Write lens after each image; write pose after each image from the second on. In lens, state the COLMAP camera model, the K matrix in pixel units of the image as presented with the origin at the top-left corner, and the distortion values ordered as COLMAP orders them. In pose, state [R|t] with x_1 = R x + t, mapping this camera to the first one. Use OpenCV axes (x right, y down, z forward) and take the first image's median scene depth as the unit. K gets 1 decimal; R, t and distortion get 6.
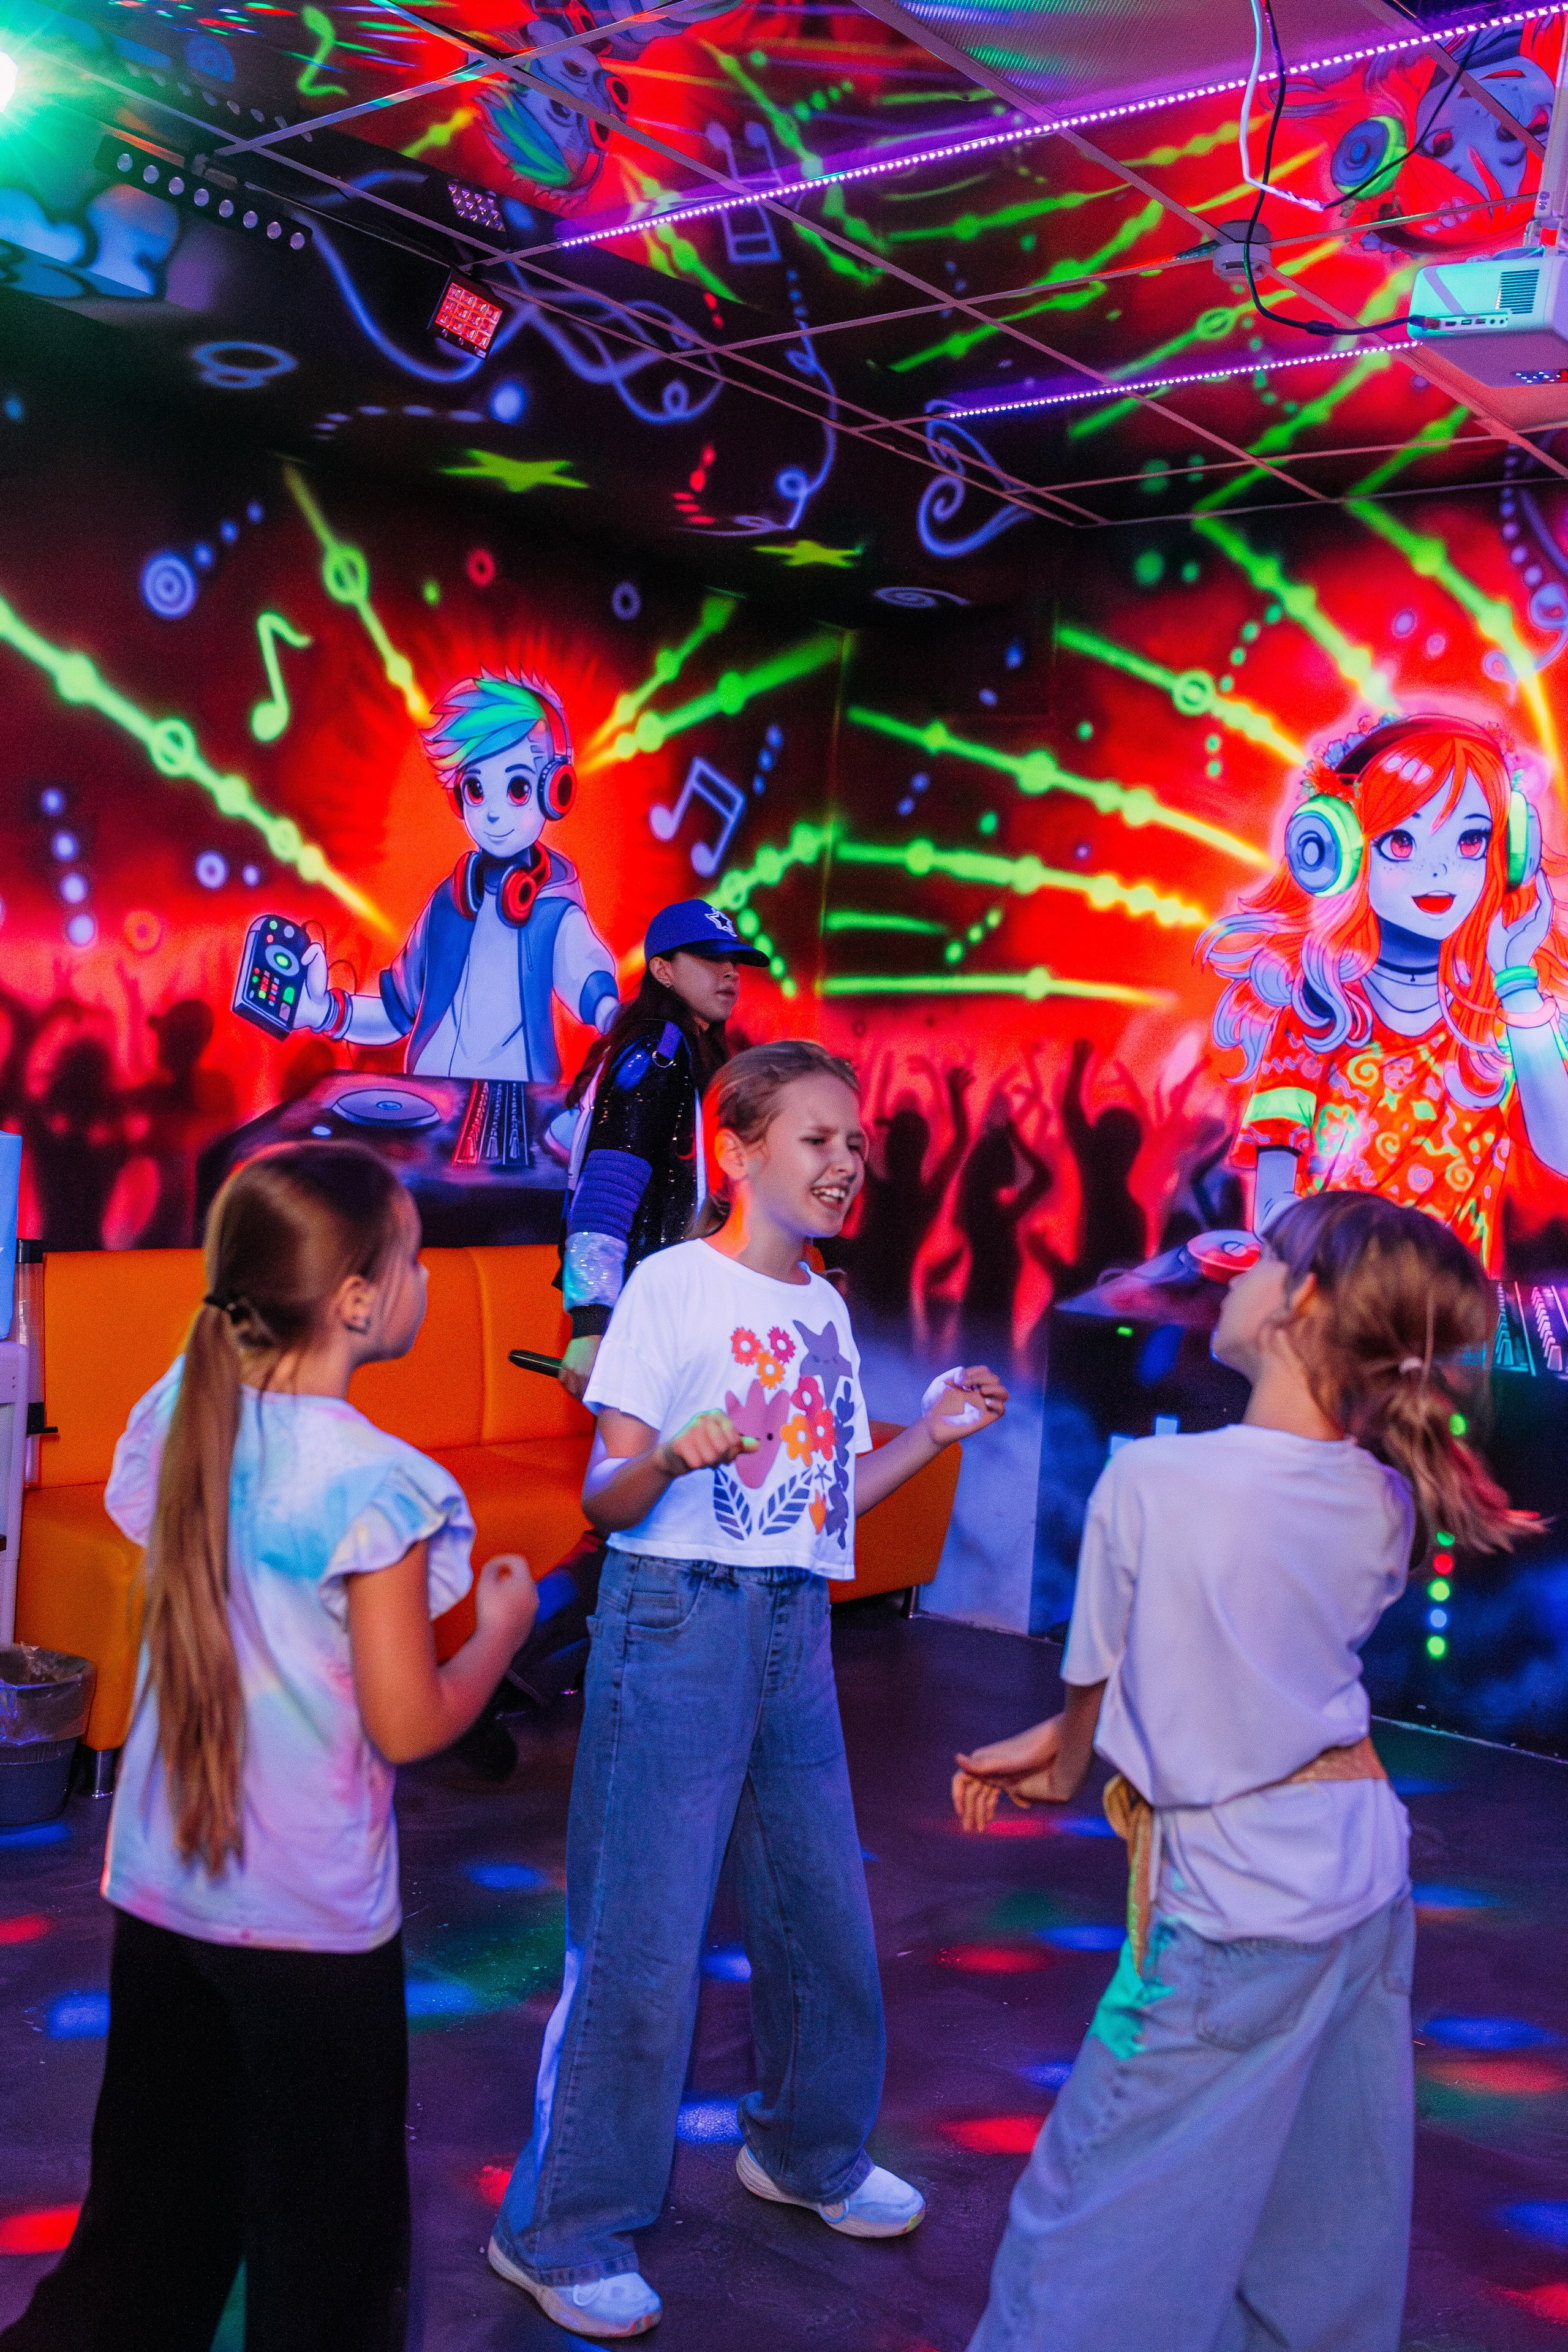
lens RADIAL K [[2338.4, 0, 782.8], [0, 2338.4, 1170.9], [0, 0, 1]] dist [-0.039613, 0.000000]
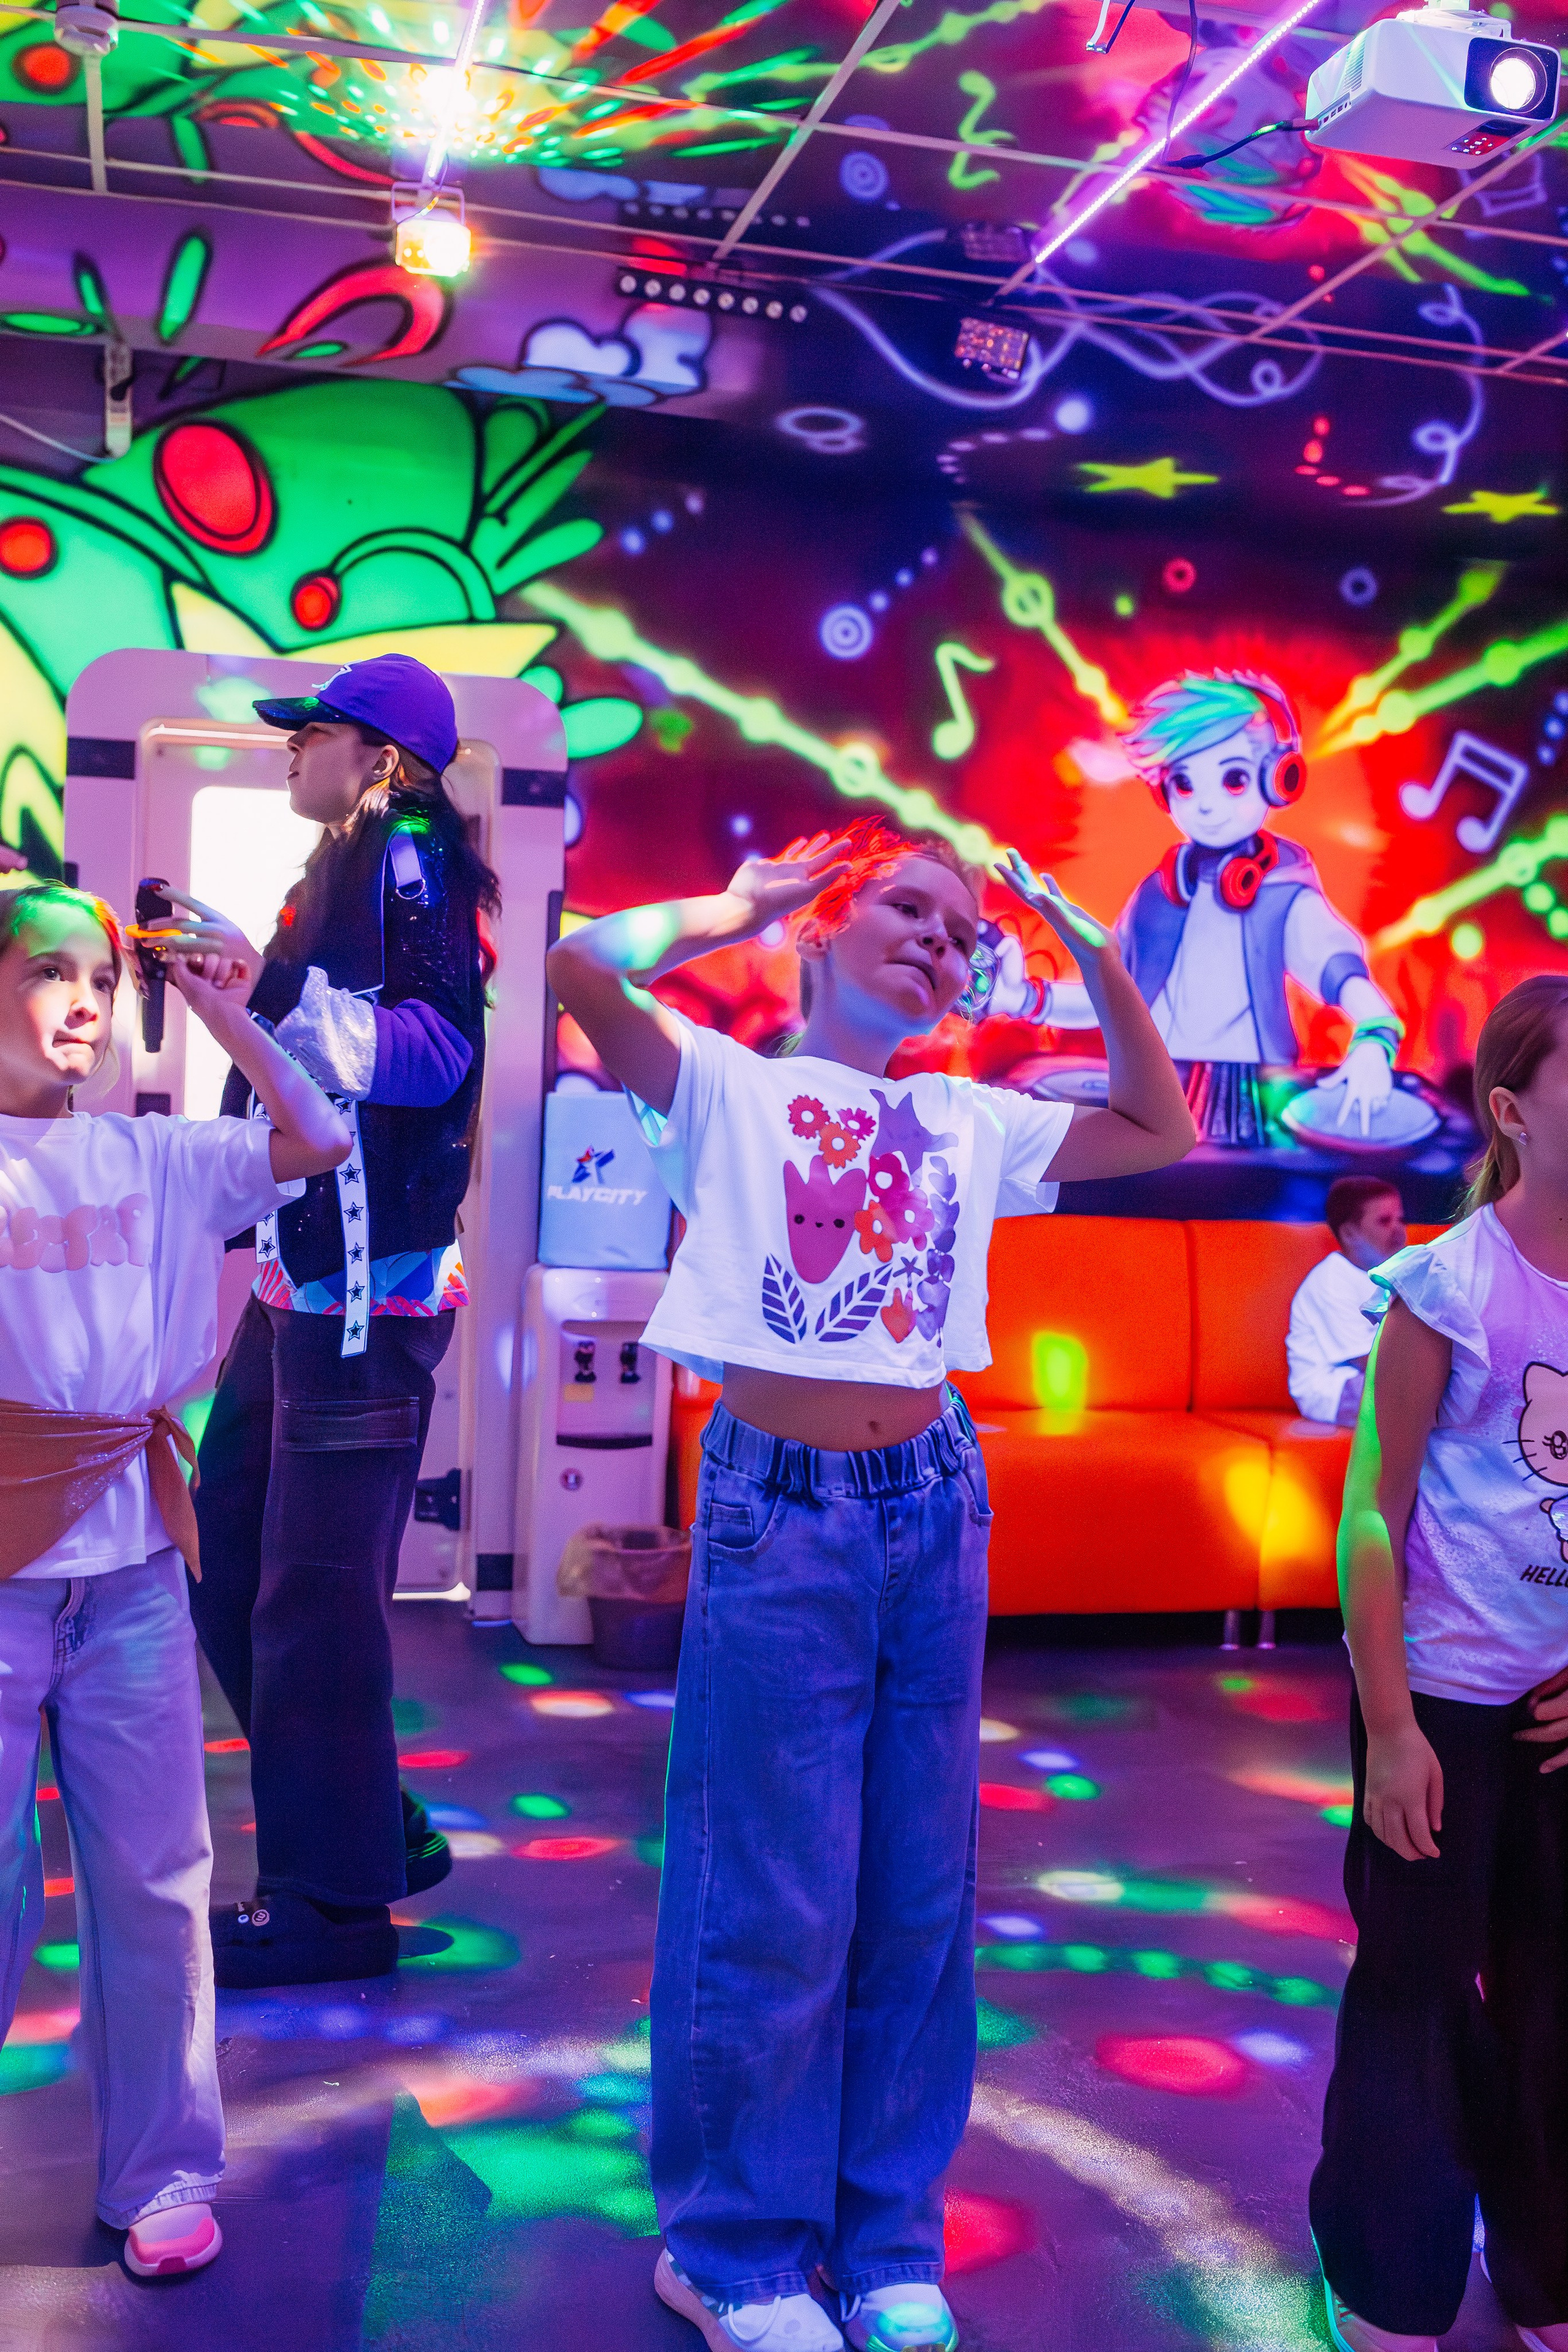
lens RADIAL K [[2338.4, 0, 785.2], [0, 2338.4, 1168.7], [0, 0, 1]] dist [-0.039613, 0.000000]
pose [[0.812019, -0.026748, -0.583018, 0.330829], [-0.003465, 0.998711, -0.050646, 0.063590], [0.583621, 0.043146, 0.810879, 0.048668]]
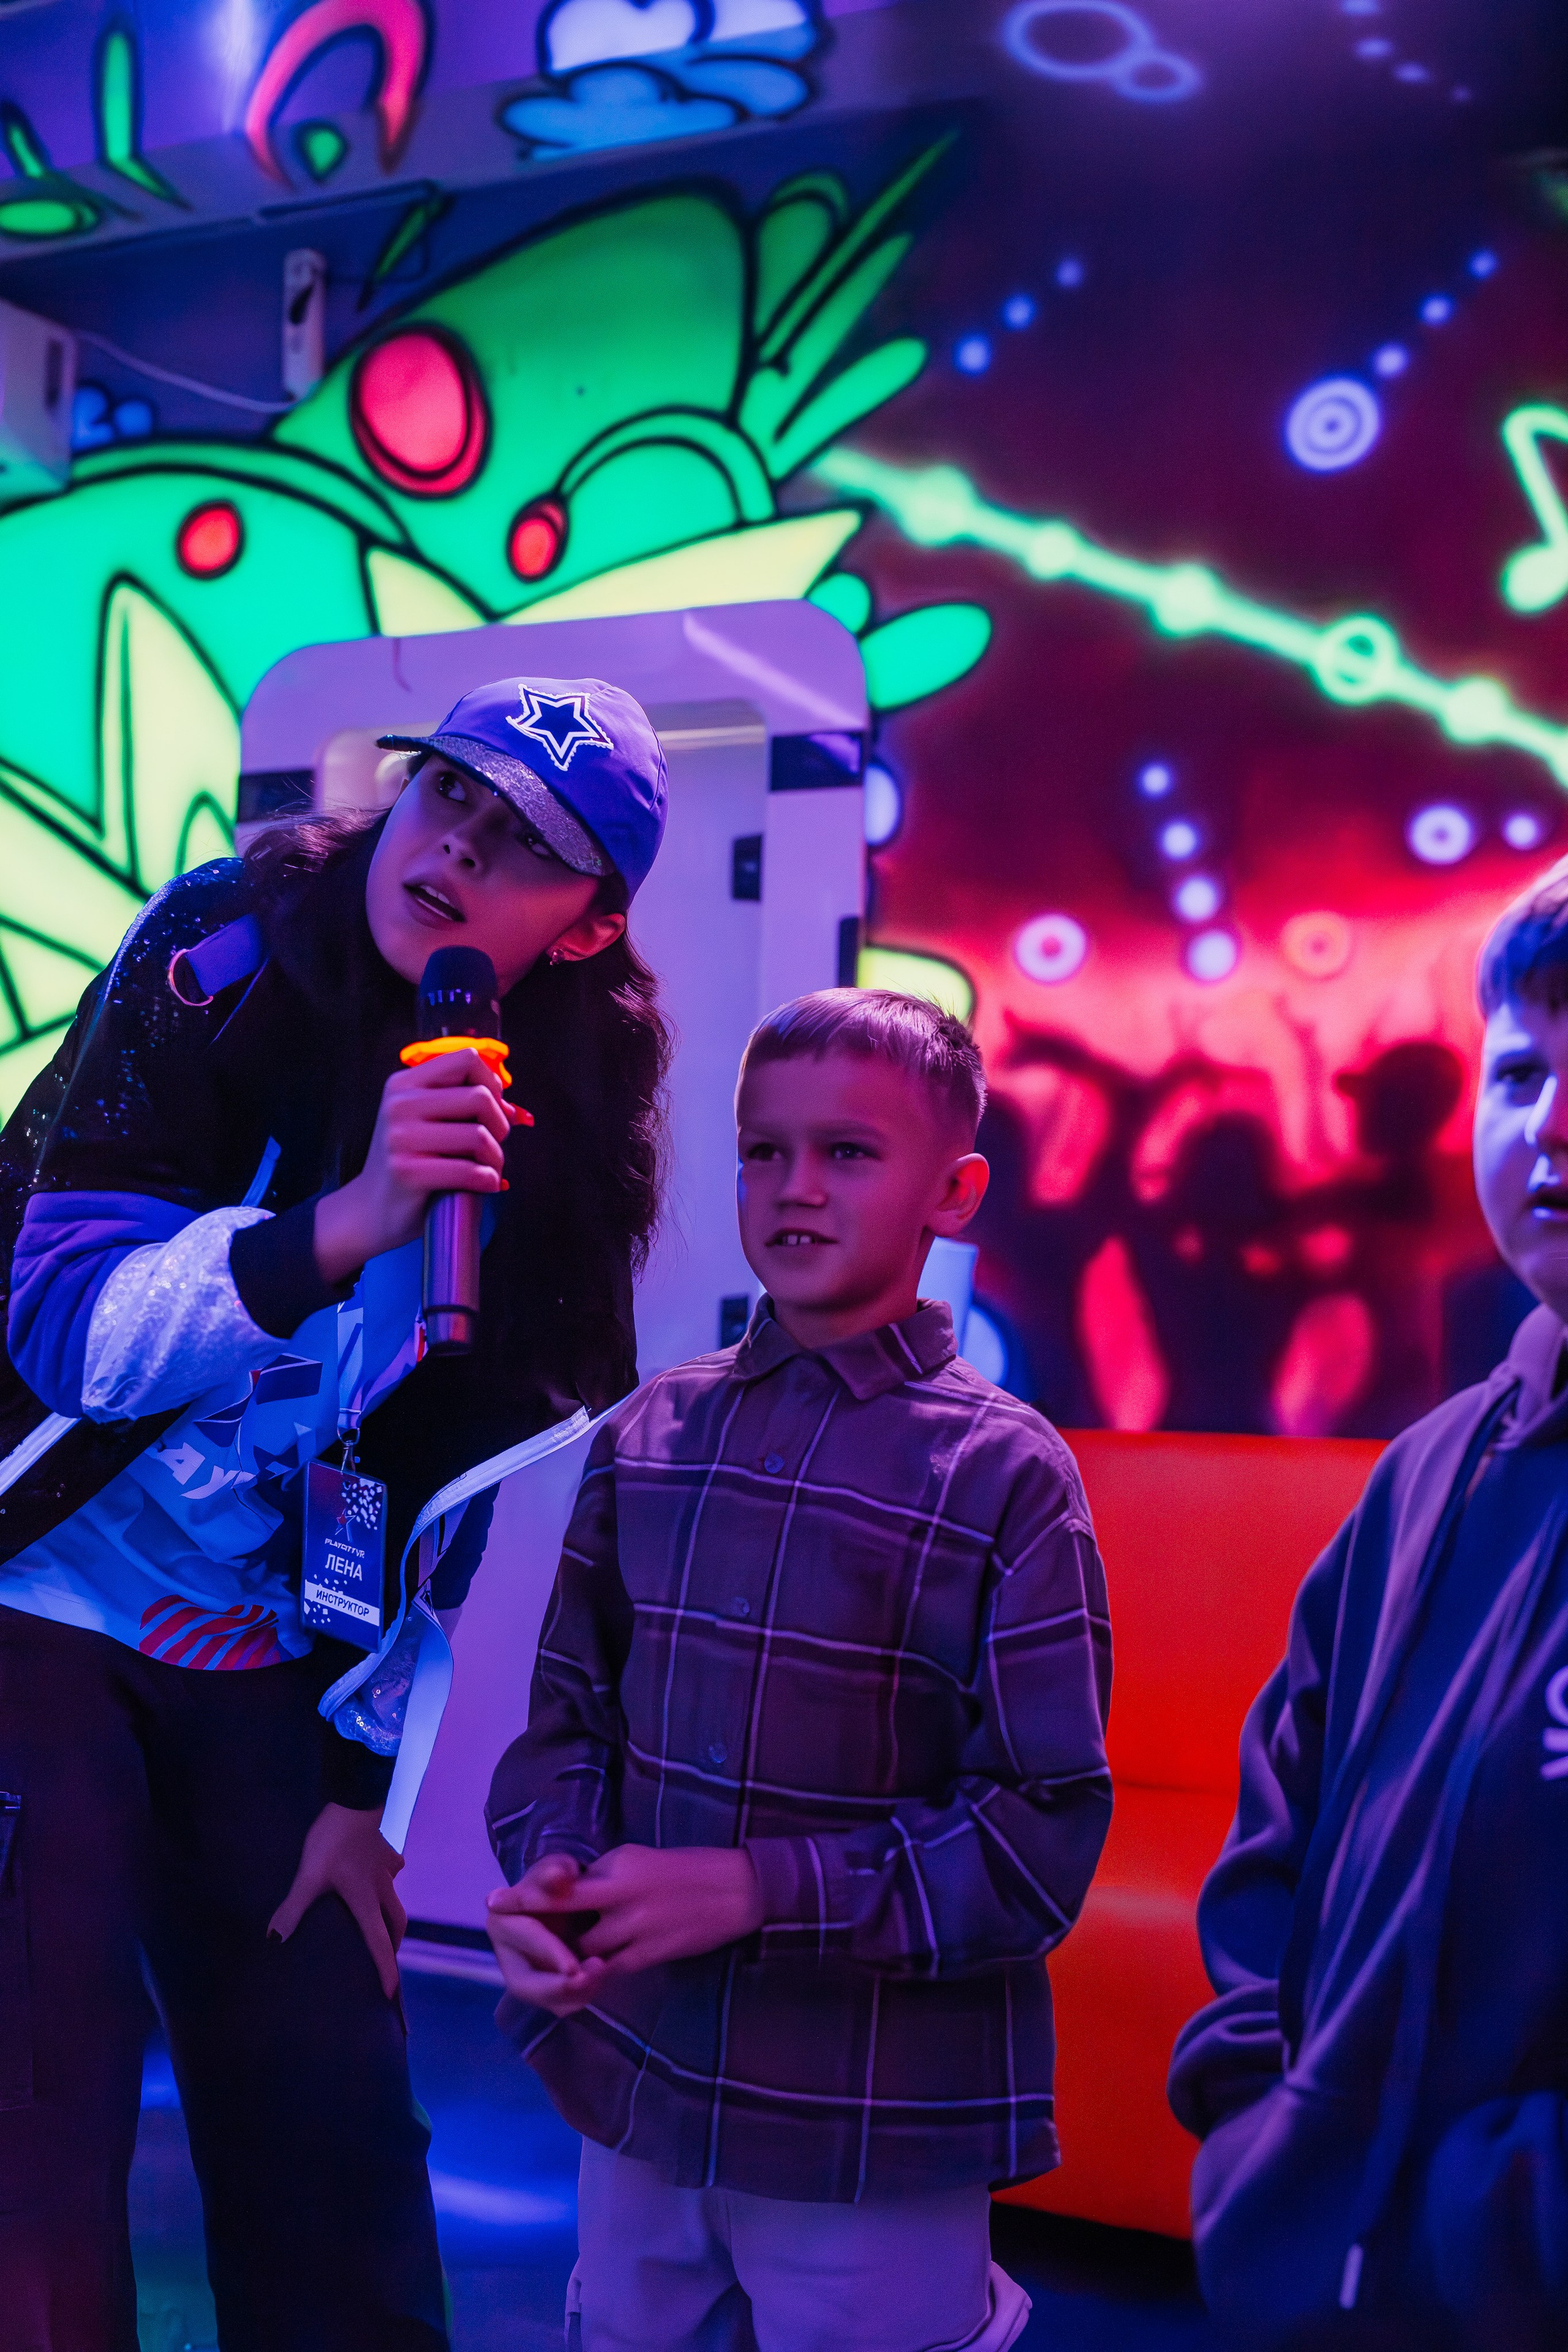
lens RADIAL K [[2338.4, 0, 786.1], [0, 2338.4, 1172.9], [0, 0, 1]] dist [-0.039613, 0.000000]
pose [[0.280725, -0.100732, -0.954488, 0.263047], [-0.048341, 0.991731, -0.118880, 0.039461], [0.958570, 0.079513, 0.273534, 0.600178]]
